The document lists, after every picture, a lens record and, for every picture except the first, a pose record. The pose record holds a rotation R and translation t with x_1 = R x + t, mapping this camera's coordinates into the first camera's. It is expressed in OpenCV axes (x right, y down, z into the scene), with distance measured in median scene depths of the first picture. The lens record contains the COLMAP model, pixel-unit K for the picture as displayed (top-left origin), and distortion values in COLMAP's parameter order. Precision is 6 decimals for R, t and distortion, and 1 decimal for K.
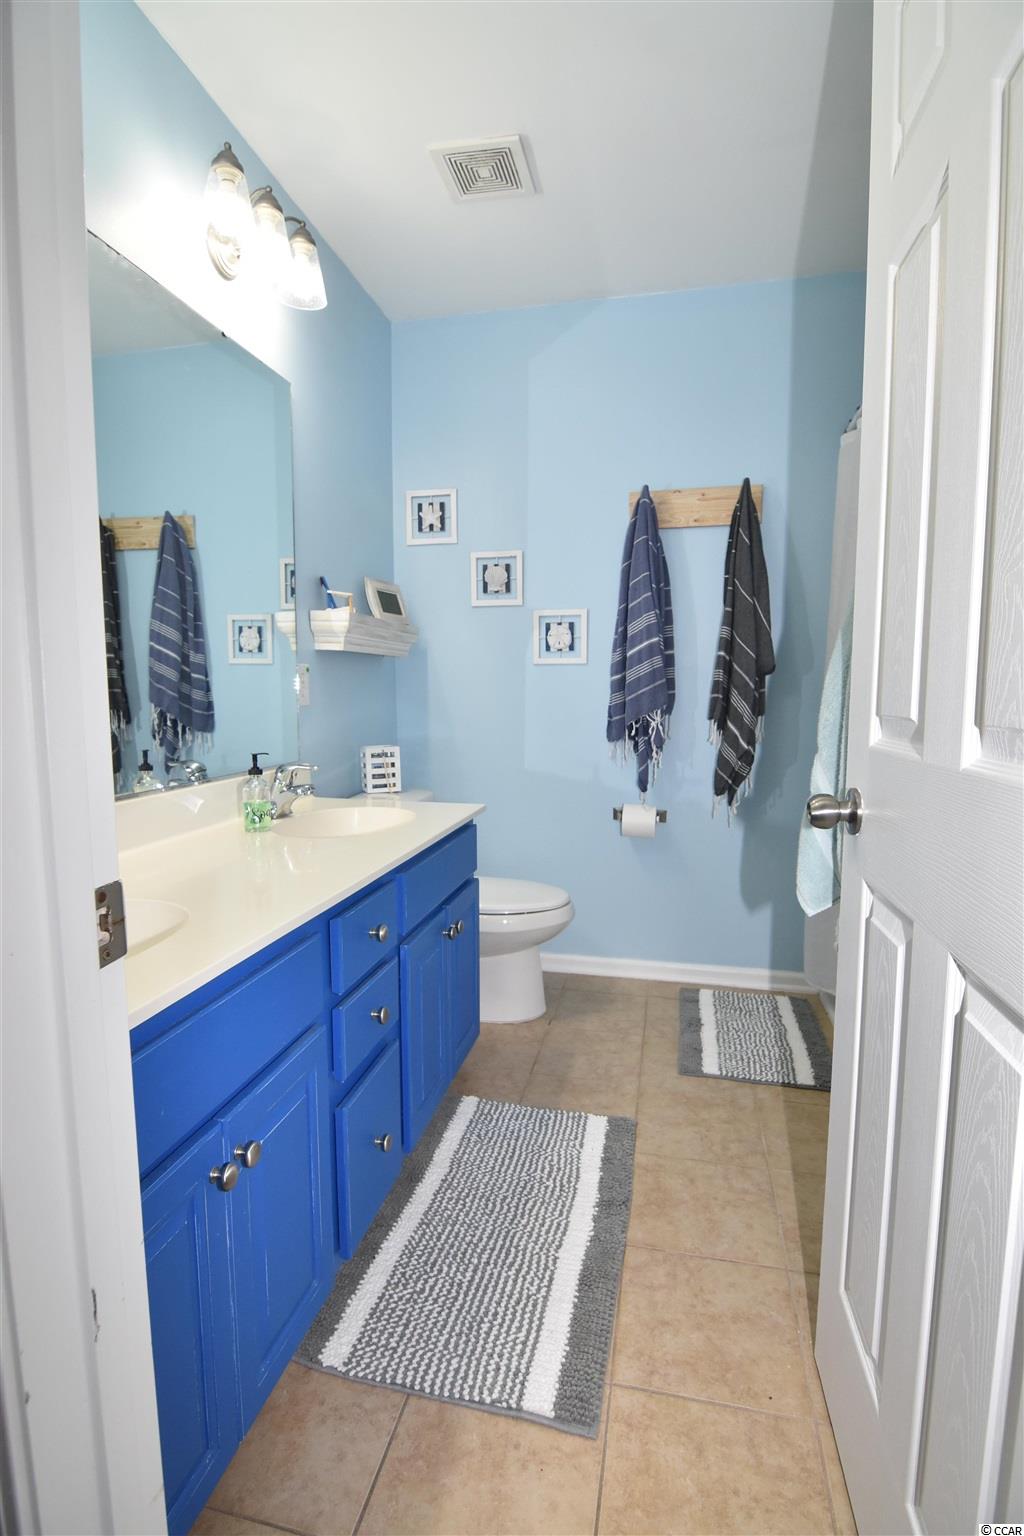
lens RADIAL K [[742.0, 0, 512.0], [0, 742.0, 768.0], [0, 0, 1]] dist [-0.009240, -0.009768]
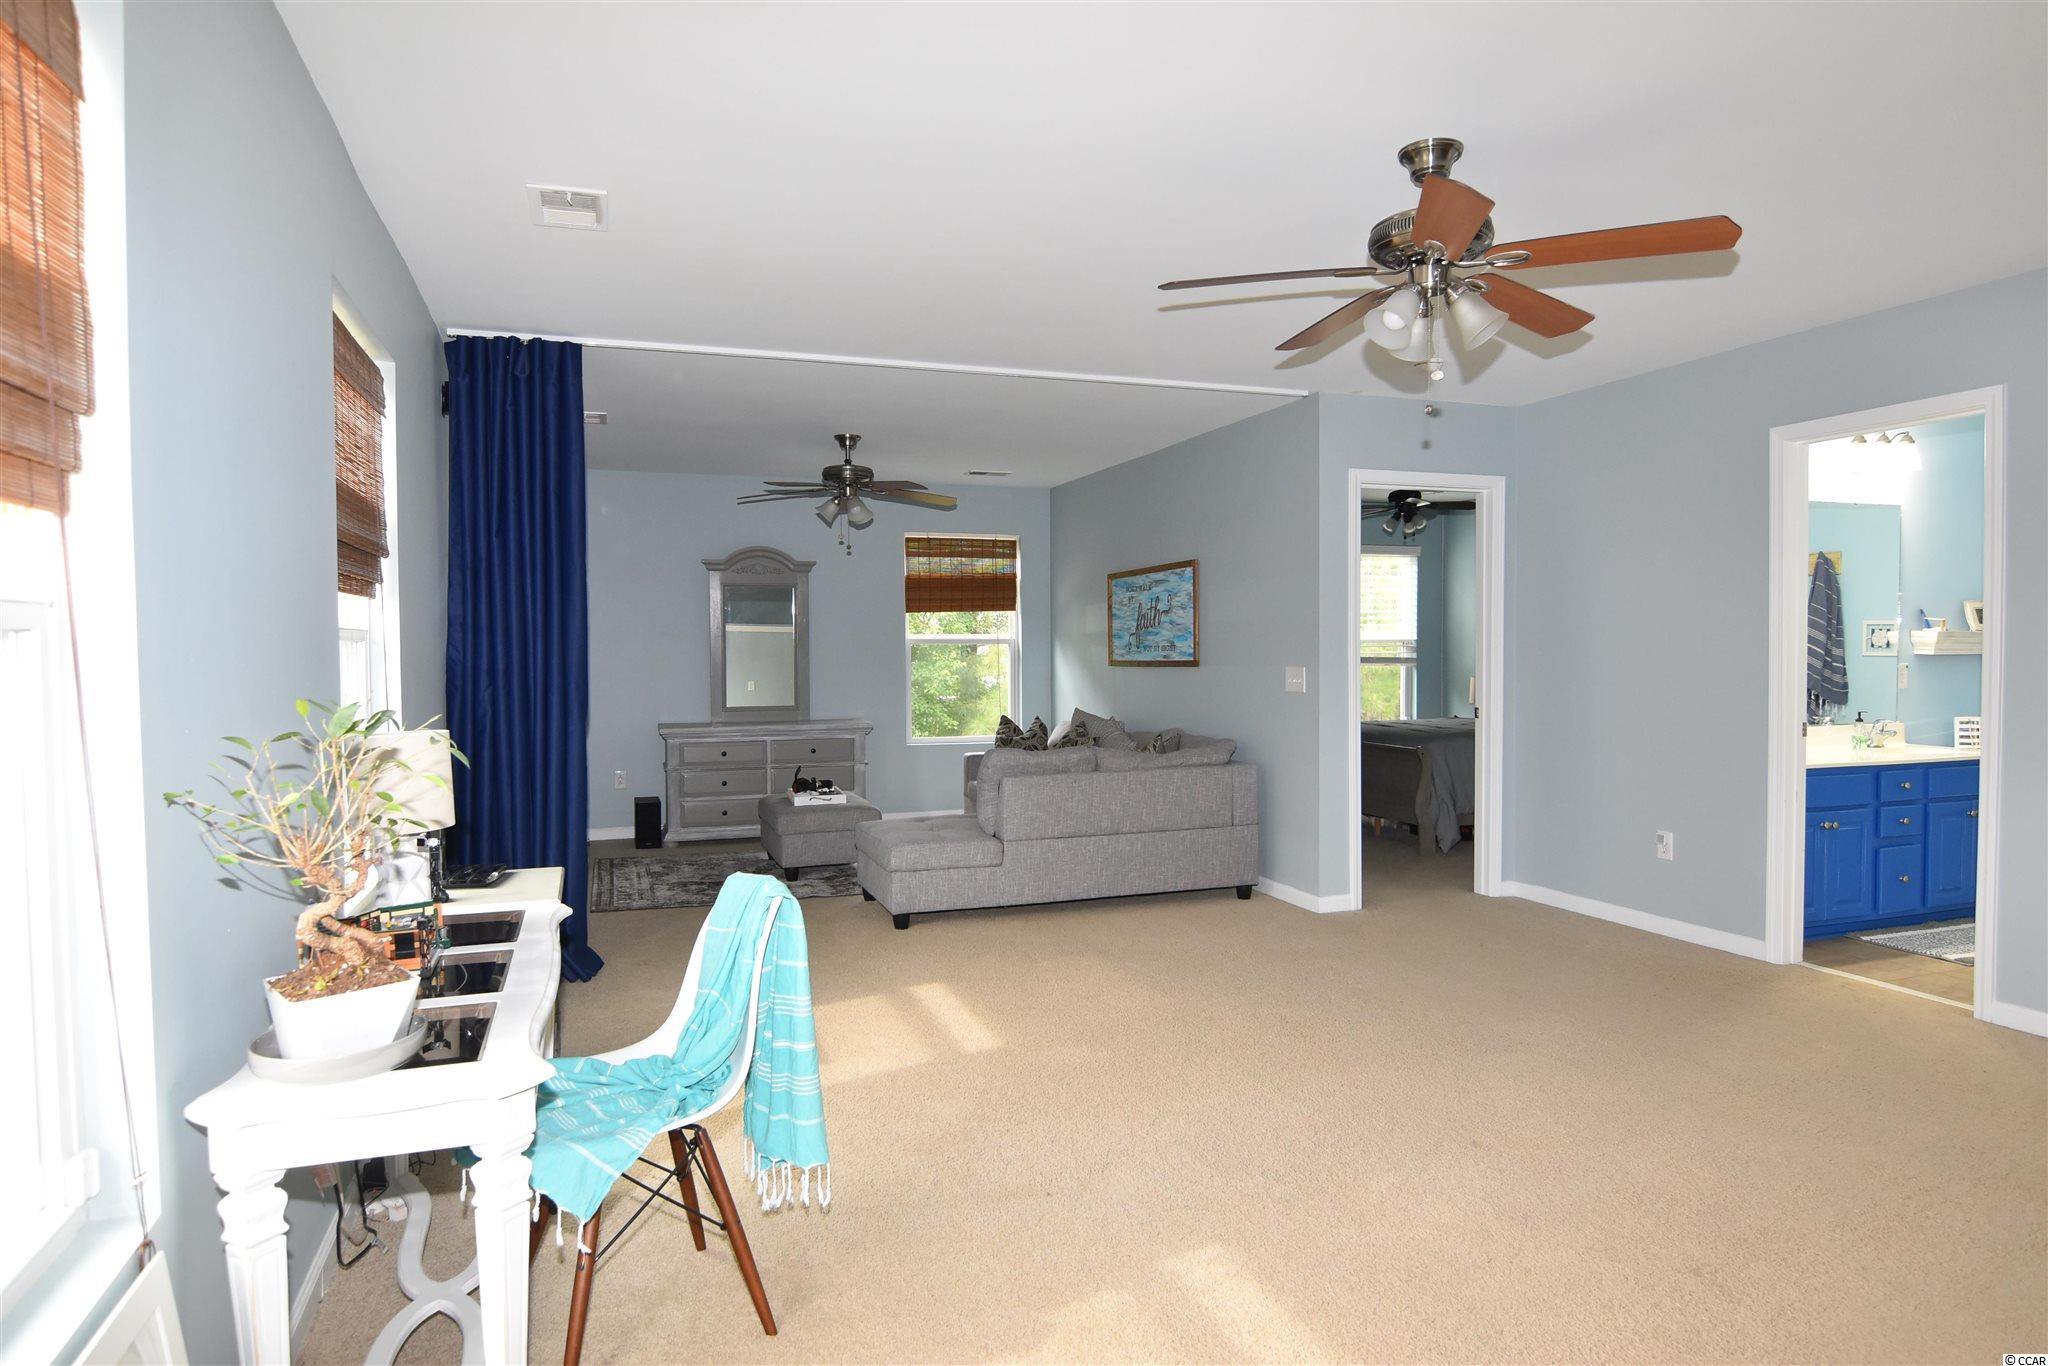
lens RADIAL K [[1237.9, 0, 1024.0], [0, 1237.9, 683.0], [0, 0, 1]] dist [-0.009602, -0.001847]
pose [[0.544437, 0.020803, -0.838544, 0.718653], [-0.085244, 0.995889, -0.030640, 0.117440], [0.834459, 0.088162, 0.543972, -1.605128]]
